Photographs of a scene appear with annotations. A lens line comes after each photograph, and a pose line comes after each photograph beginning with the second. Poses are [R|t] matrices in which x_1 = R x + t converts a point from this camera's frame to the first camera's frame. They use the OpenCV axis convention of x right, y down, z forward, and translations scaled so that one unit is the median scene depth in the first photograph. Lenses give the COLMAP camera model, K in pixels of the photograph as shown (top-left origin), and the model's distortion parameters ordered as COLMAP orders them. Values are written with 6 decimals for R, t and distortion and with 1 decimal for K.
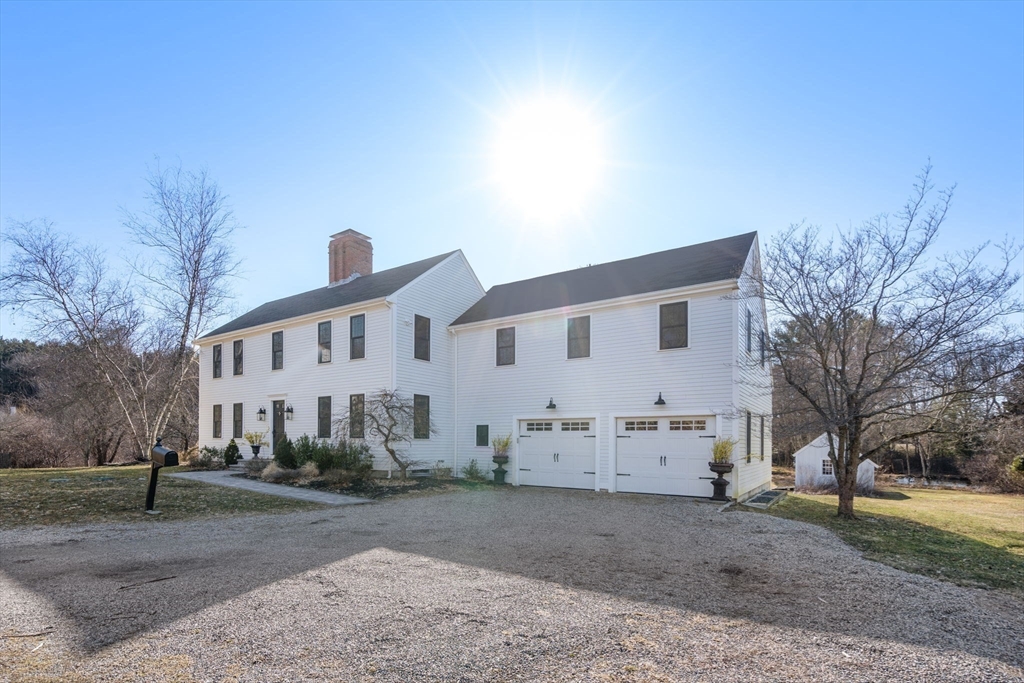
lens RADIAL K [[468.9, 0, 512.0], [0, 468.9, 341.5], [0, 0, 1]] dist [-0.075282, -0.000091]
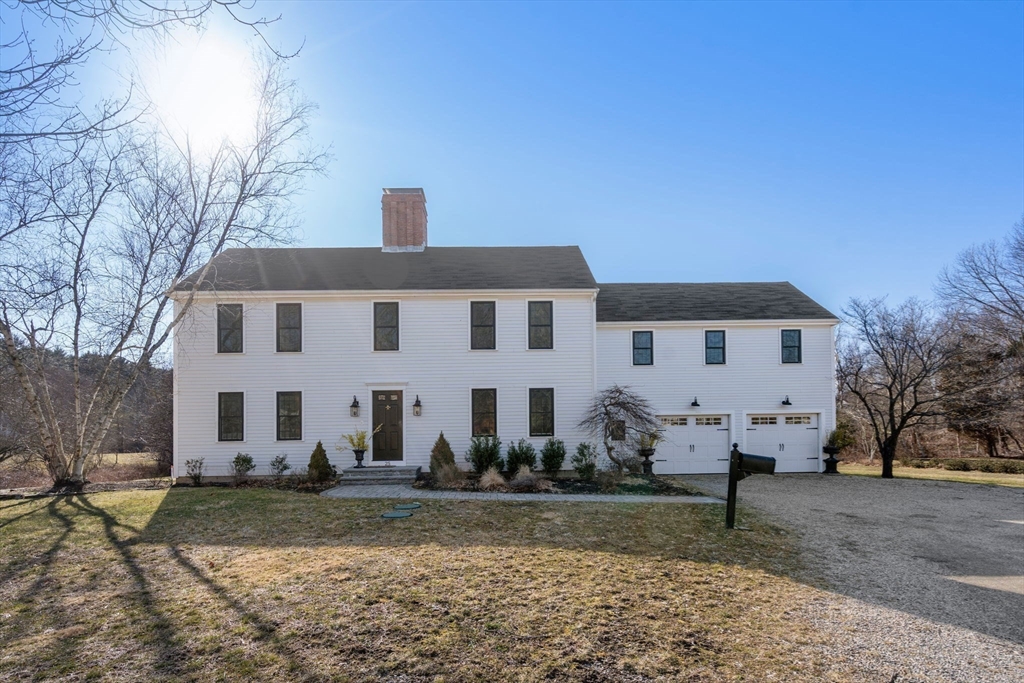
lens RADIAL K [[465.1, 0, 512.0], [0, 465.1, 341.5], [0, 0, 1]] dist [-0.003223, -0.000323]
pose [[0.823867, 0.093682, 0.558988, -0.929968], [-0.095593, 0.995084, -0.025880, 0.055272], [-0.558664, -0.032114, 0.828772, 0.290191]]
